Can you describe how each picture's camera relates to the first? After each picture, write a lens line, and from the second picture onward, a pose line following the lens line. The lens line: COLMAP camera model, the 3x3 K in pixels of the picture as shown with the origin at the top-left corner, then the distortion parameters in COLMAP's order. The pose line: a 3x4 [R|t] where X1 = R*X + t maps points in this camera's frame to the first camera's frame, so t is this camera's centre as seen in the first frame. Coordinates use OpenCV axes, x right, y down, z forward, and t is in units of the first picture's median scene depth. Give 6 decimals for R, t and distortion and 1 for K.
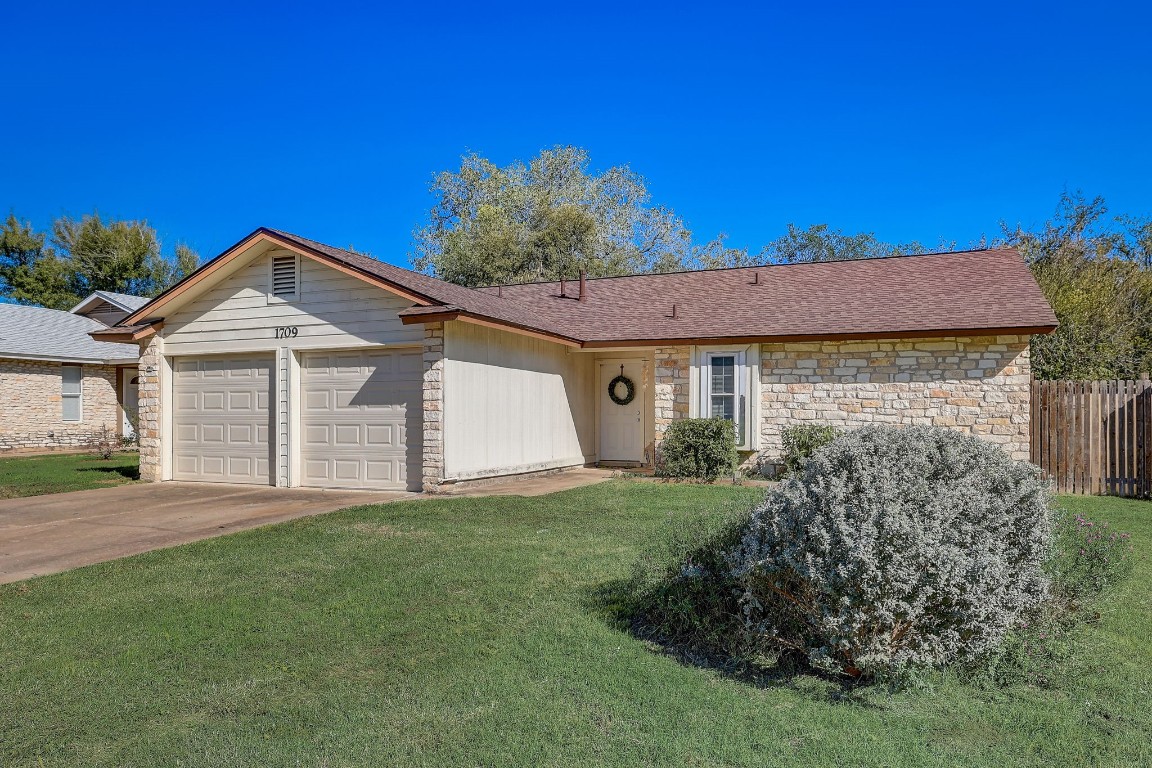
lens RADIAL K [[682.4, 0, 576.6], [0, 682.4, 410.9], [0, 0, 1]] dist [-0.000509, -0.000429]
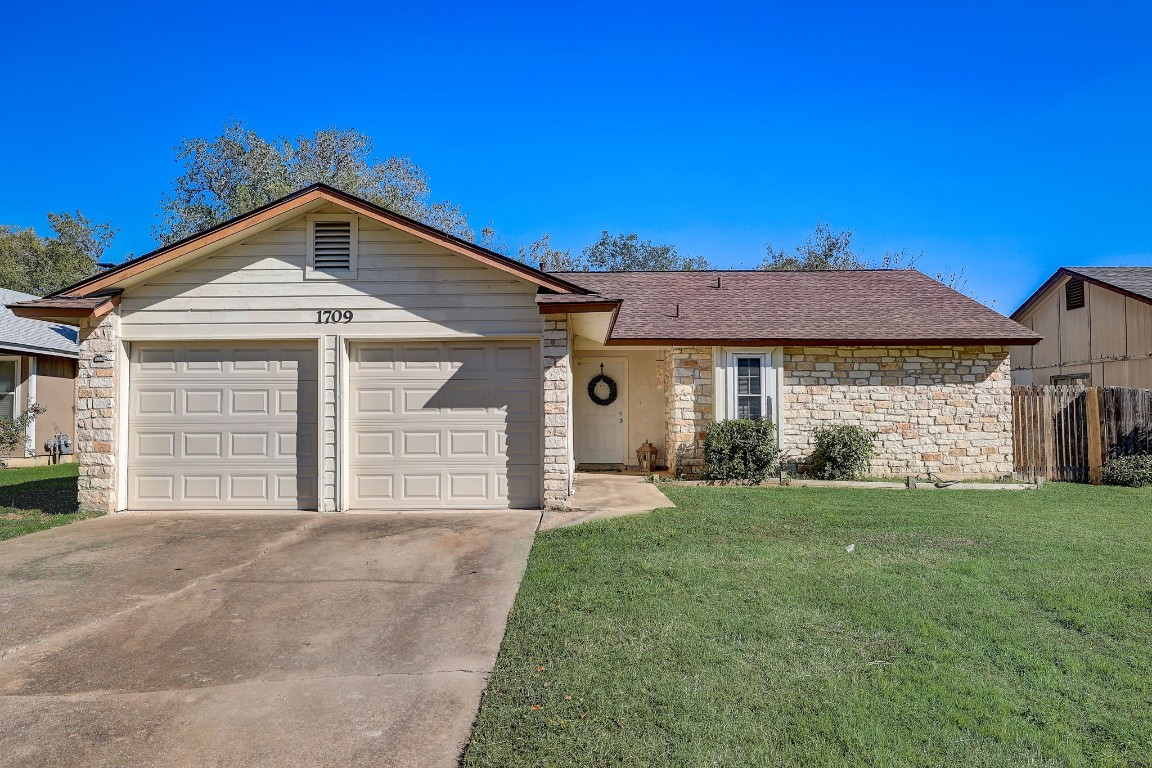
lens RADIAL K [[682.7, 0, 546.7], [0, 682.7, 387.5], [0, 0, 1]] dist [0.000174, -0.000594]
pose [[0.941166, 0.007317, 0.337865, -0.449469], [0.002940, 0.999550, -0.029838, -0.007462], [-0.337932, 0.029075, 0.940721, 0.163785]]
